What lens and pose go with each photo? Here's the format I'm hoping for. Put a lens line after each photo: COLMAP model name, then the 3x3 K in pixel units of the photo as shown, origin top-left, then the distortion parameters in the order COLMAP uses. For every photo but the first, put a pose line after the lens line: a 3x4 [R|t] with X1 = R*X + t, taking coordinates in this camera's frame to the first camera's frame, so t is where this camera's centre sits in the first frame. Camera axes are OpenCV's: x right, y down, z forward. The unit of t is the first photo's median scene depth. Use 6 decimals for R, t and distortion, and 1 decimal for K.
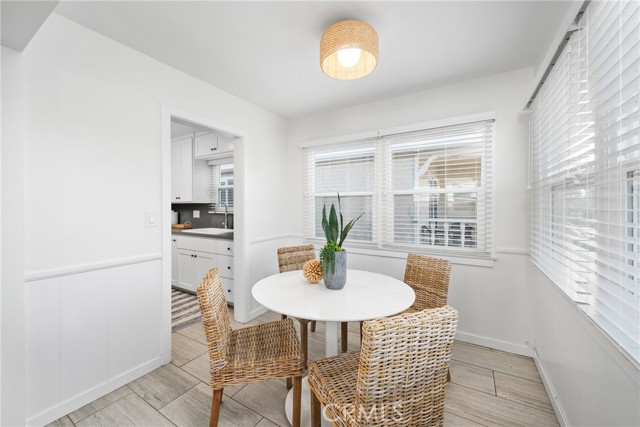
lens RADIAL K [[248.6, 0, 316.9], [0, 248.6, 210.0], [0, 0, 1]] dist [0.001155, -0.000132]
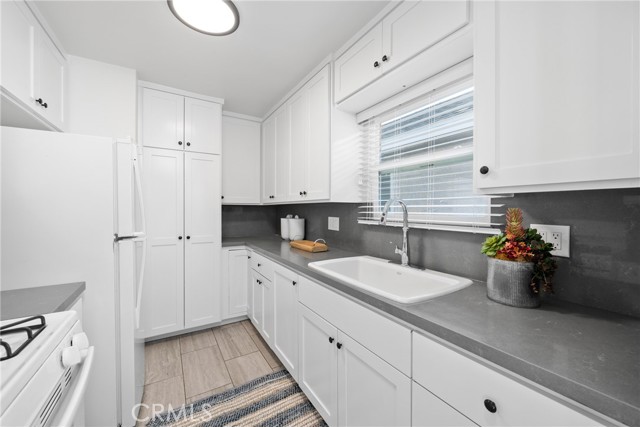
lens RADIAL K [[248.6, 0, 319.1], [0, 248.6, 211.1], [0, 0, 1]] dist [0.001155, -0.000132]
pose [[0.890074, 0.003455, -0.455804, -0.286048], [-0.004752, 0.999987, -0.001700, -0.010162], [0.455792, 0.003679, 0.890079, 0.541655]]
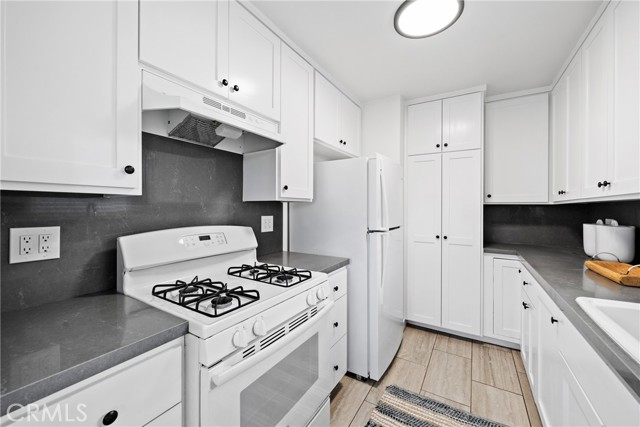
lens RADIAL K [[248.6, 0, 320.6], [0, 248.6, 209.0], [0, 0, 1]] dist [0.001155, -0.000132]
pose [[0.002193, 0.001077, -0.999997, -0.239804], [-0.015411, 0.999881, 0.001043, -0.011125], [0.999879, 0.015408, 0.002209, 0.620034]]
